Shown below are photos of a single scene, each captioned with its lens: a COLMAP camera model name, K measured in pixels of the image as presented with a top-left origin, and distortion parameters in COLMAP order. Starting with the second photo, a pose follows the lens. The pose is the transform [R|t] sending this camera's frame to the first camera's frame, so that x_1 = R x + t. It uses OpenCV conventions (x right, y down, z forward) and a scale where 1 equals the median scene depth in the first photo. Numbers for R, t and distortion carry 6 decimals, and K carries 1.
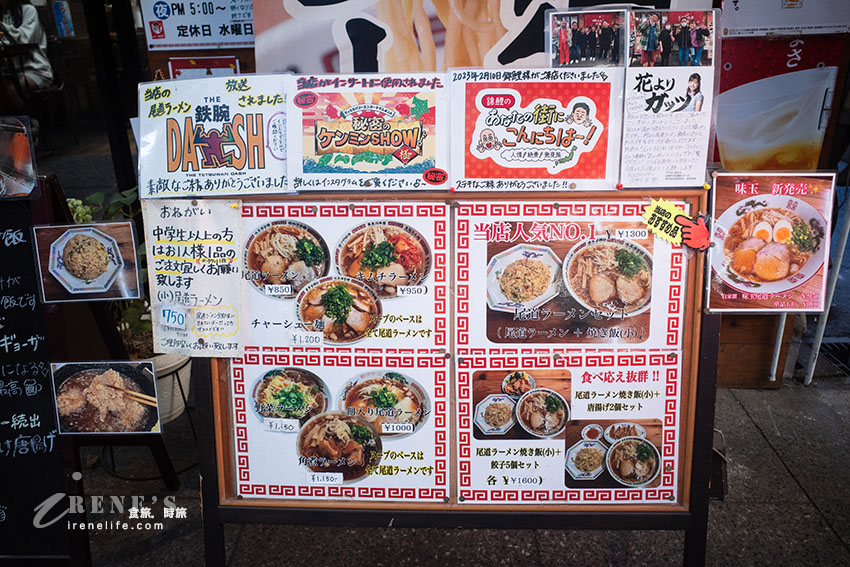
lens RADIAL K [[749.4, 0, 424.8], [0, 749.4, 279.9], [0, 0, 1]] dist [-0.071798, 0.051101]
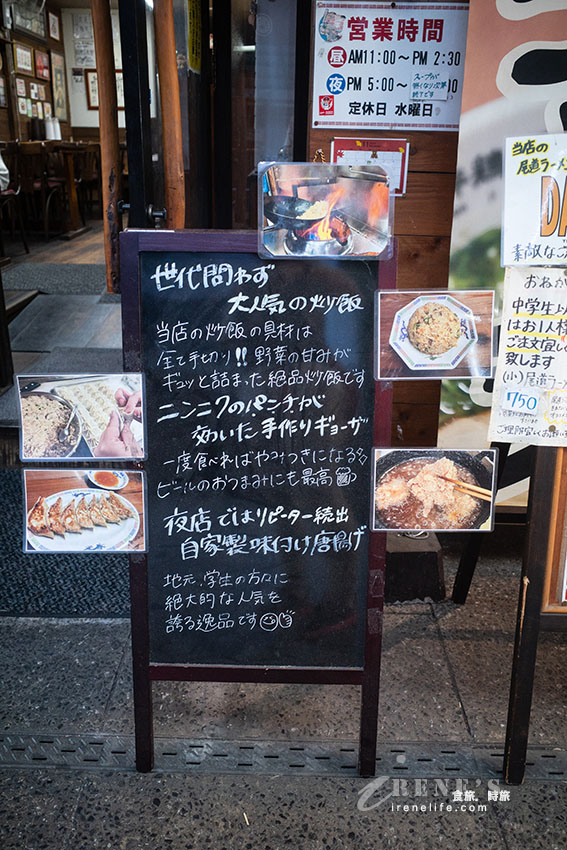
lens RADIAL K [[749.4, 0, 284.1], [0, 749.4, 427.3], [0, 0, 1]] dist [-0.071798, 0.051101]
pose [[0.999252, 0.031491, 0.022427, -0.635532], [-0.031796, 0.999405, 0.013351, 0.078211], [-0.021994, -0.014055, 0.999659, 0.108183]]
